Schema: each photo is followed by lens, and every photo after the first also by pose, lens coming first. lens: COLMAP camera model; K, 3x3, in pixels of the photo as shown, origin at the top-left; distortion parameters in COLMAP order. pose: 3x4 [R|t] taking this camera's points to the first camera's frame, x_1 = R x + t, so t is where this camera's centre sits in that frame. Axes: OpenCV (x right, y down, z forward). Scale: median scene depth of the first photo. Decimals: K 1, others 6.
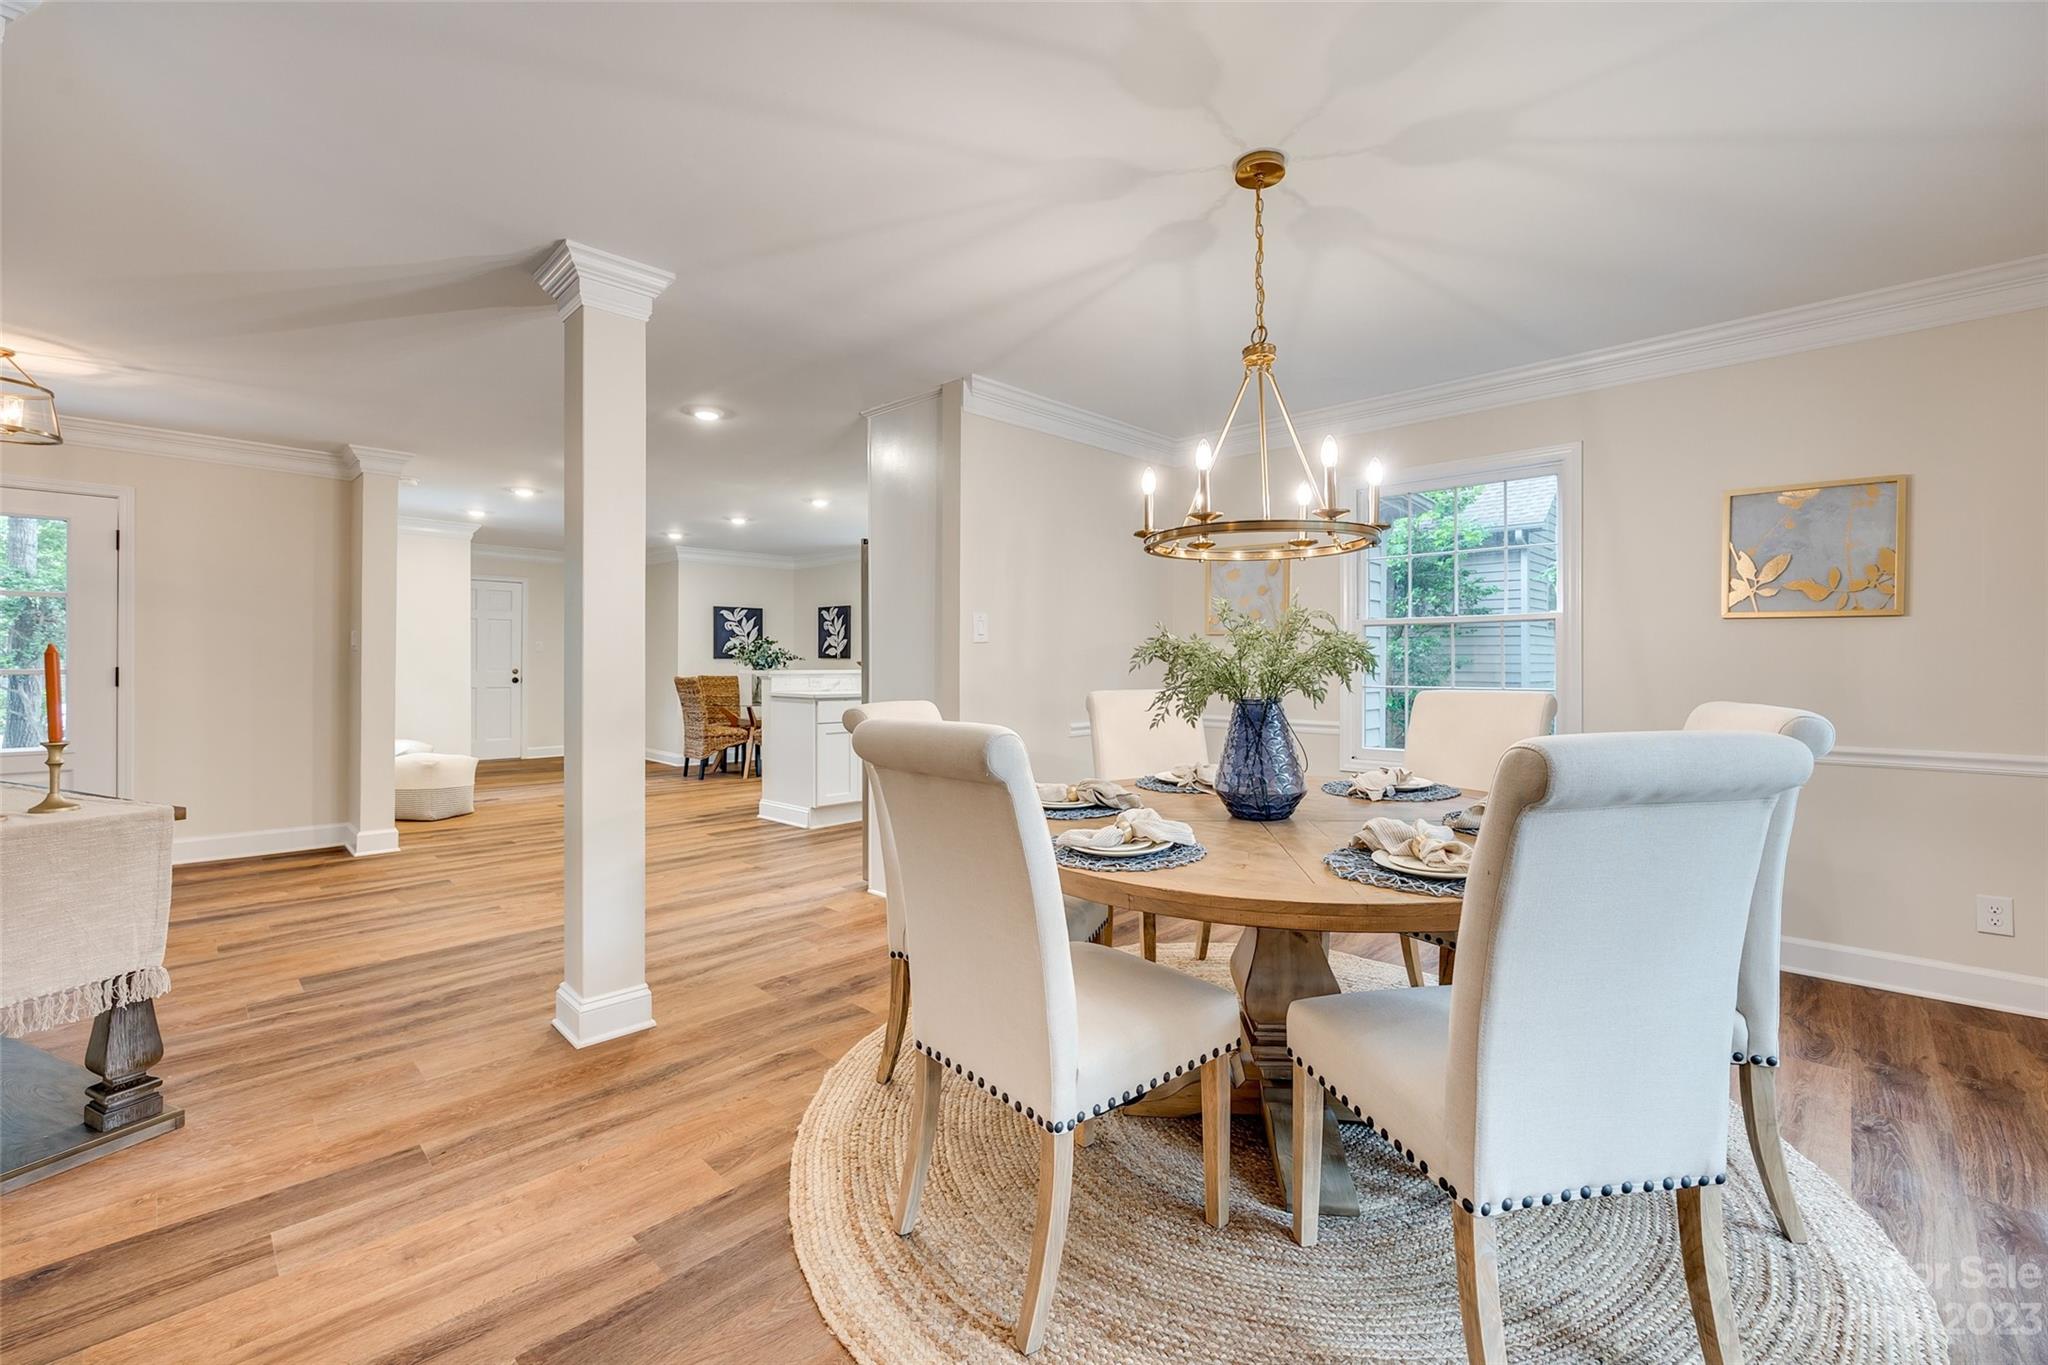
lens RADIAL K [[829.6, 0, 1025.0], [0, 829.6, 676.0], [0, 0, 1]] dist [0.004144, -0.000104]
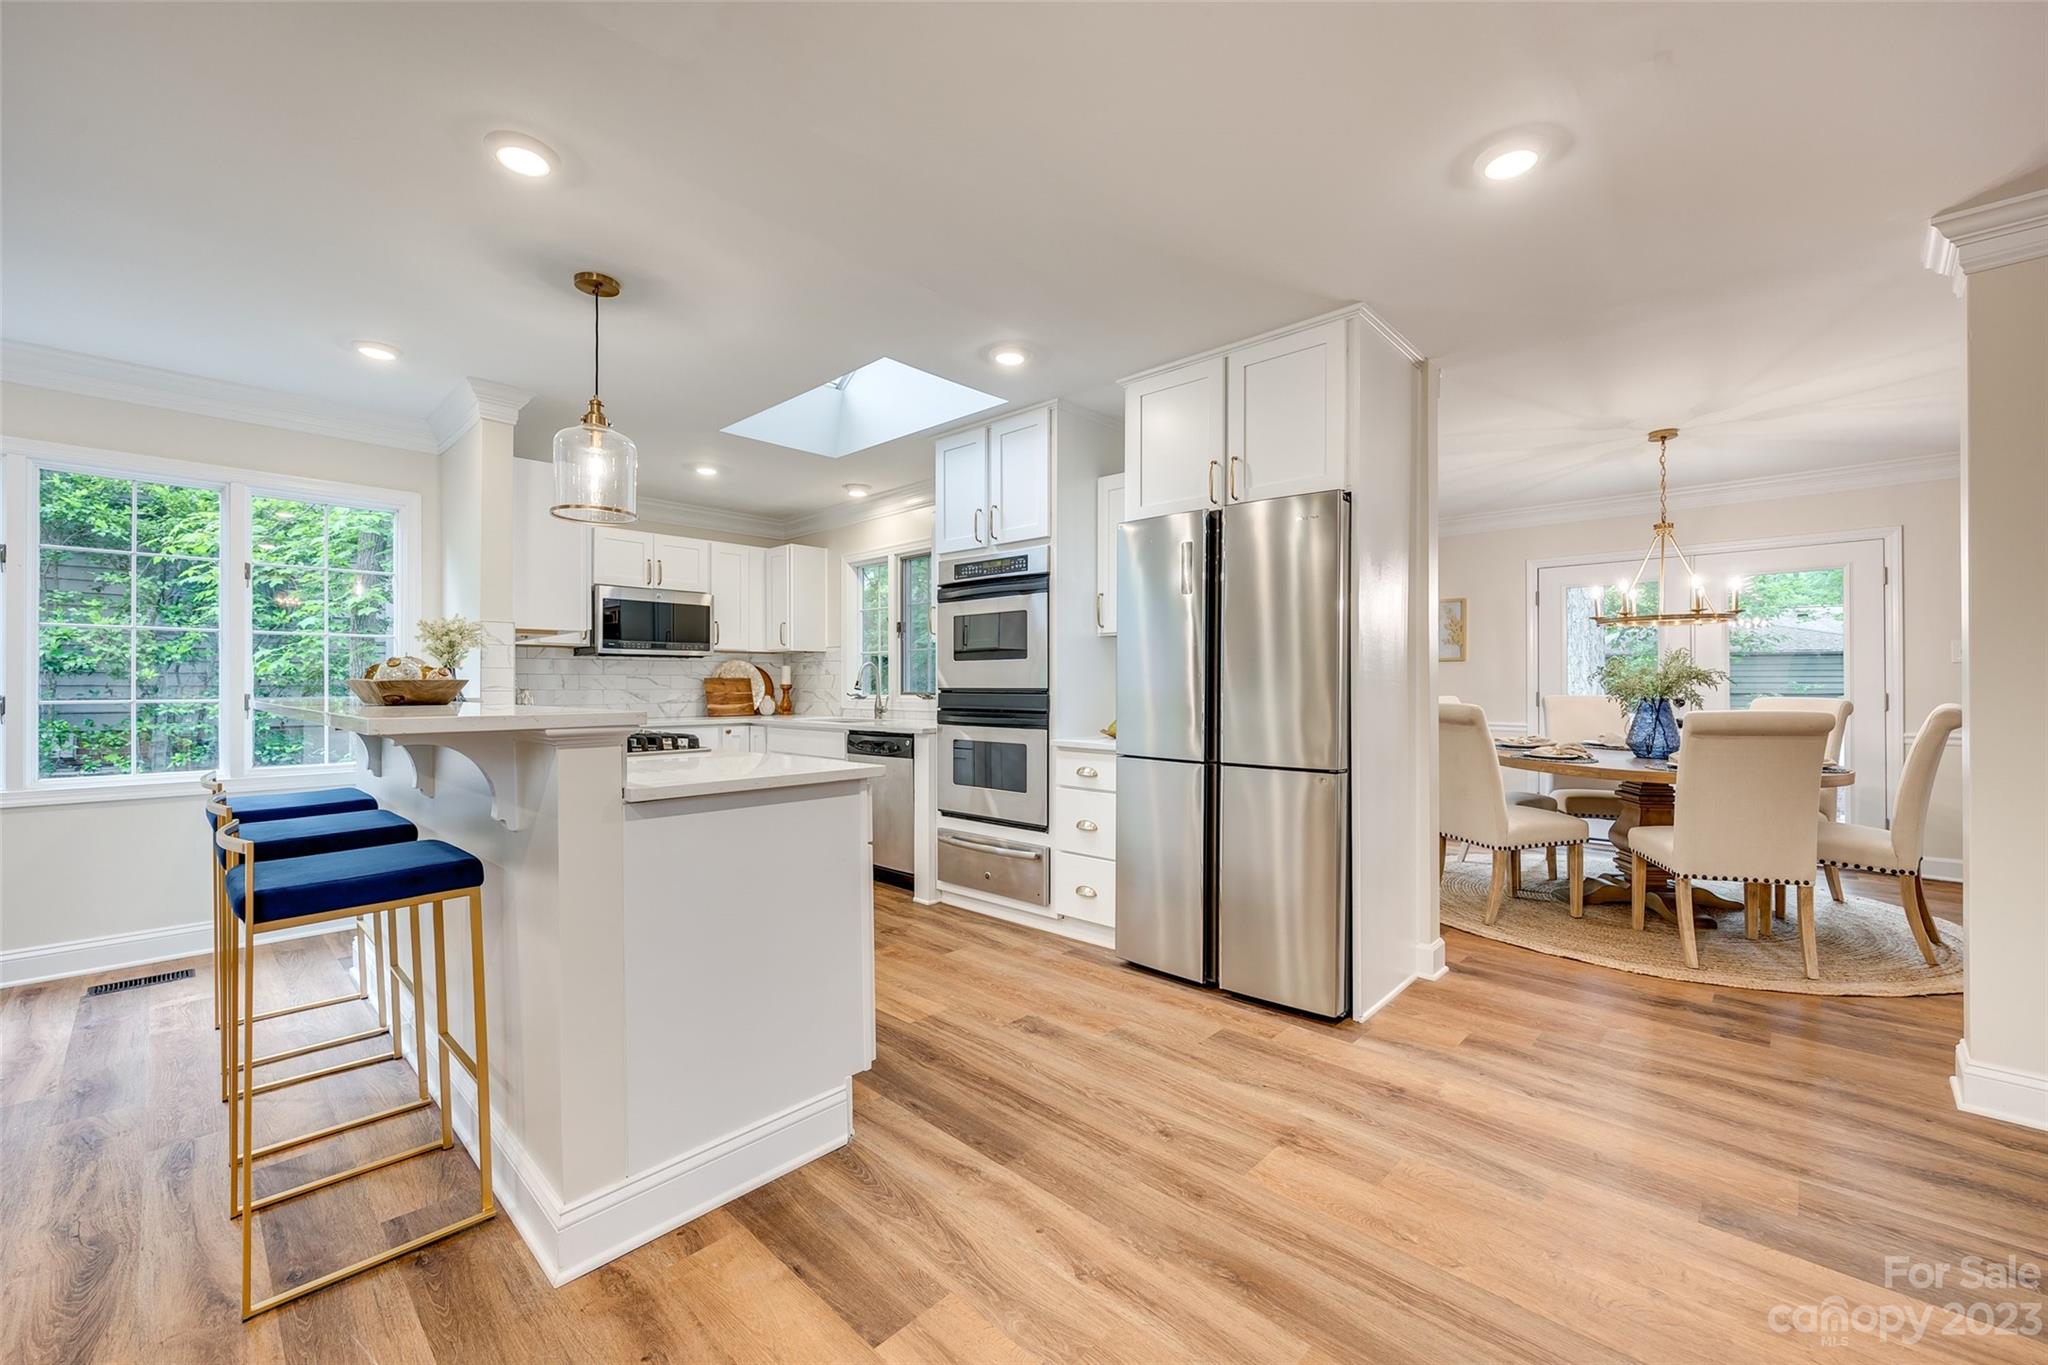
lens RADIAL K [[829.6, 0, 1020.7], [0, 829.6, 678.8], [0, 0, 1]] dist [0.004144, -0.000104]
pose [[-0.003999, -0.007424, 0.999964, -1.192345], [0.007992, 0.999940, 0.007455, -0.030918], [-0.999960, 0.008022, -0.003939, 1.780177]]
